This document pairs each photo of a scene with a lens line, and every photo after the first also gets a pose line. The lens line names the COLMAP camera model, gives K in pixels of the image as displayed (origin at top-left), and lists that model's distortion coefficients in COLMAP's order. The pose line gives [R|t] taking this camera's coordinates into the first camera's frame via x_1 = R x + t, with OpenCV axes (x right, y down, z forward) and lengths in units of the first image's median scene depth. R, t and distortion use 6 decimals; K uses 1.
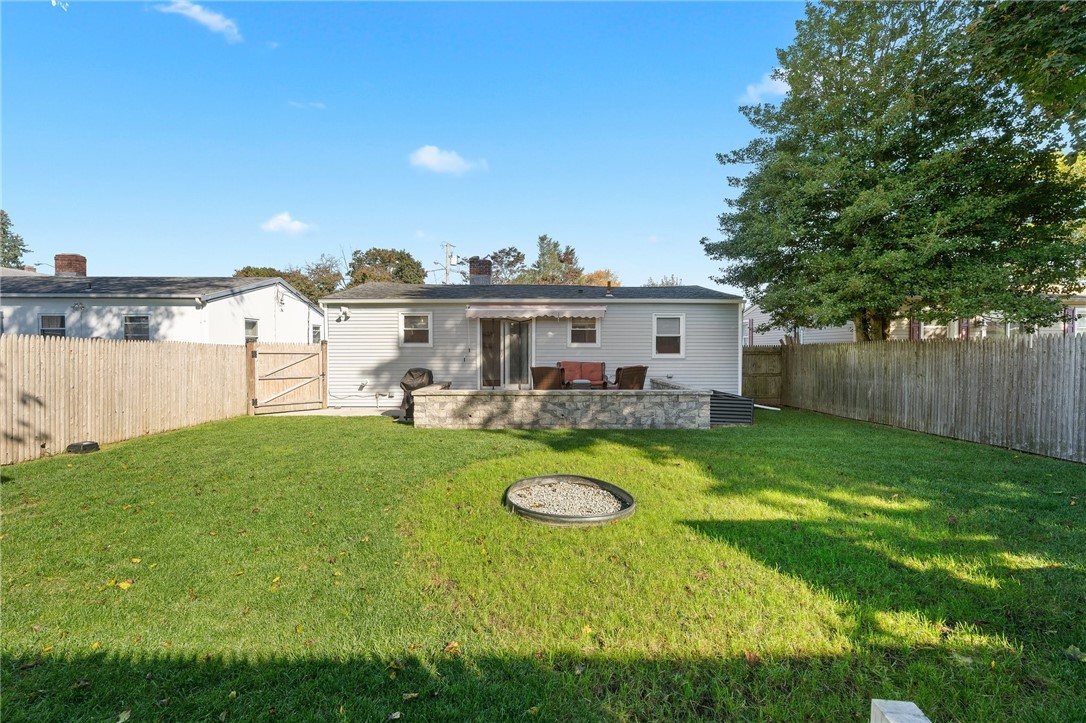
lens RADIAL K [[468.0, 0, 549.0], [0, 468.0, 340.8], [0, 0, 1]] dist [-0.028688, 0.000111]
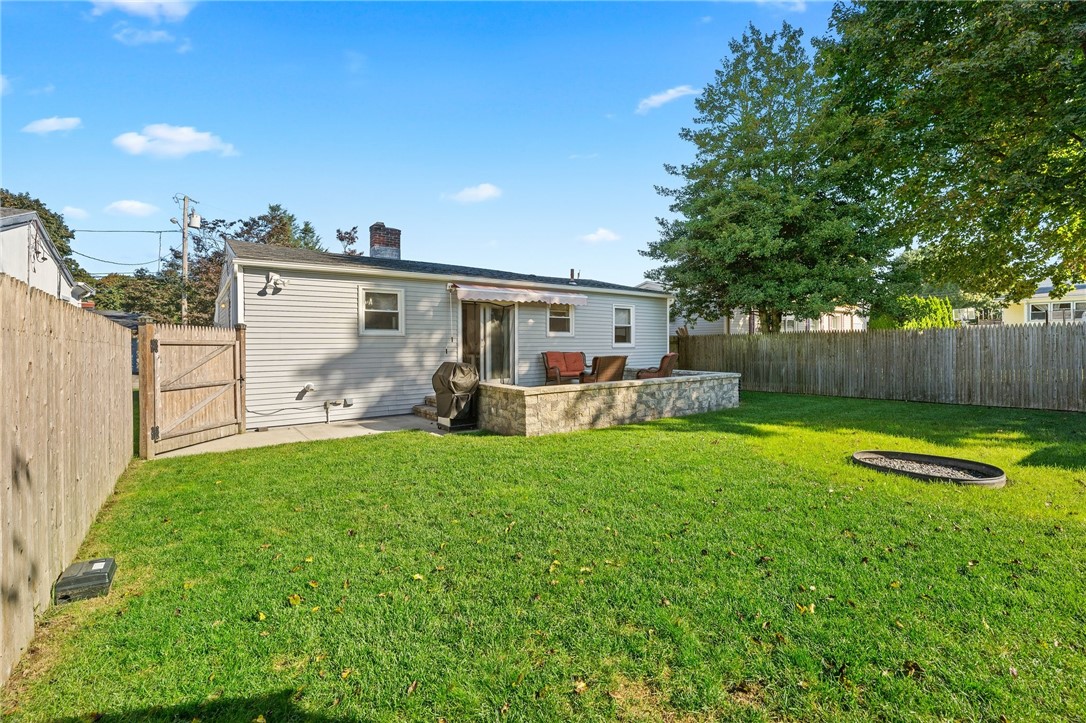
lens RADIAL K [[468.0, 0, 549.0], [0, 468.0, 340.8], [0, 0, 1]] dist [-0.028688, 0.000111]
pose [[0.810128, -0.001819, 0.586250, -0.509221], [-0.006232, 0.999912, 0.011715, 0.012110], [-0.586220, -0.013144, 0.810045, 0.251418]]
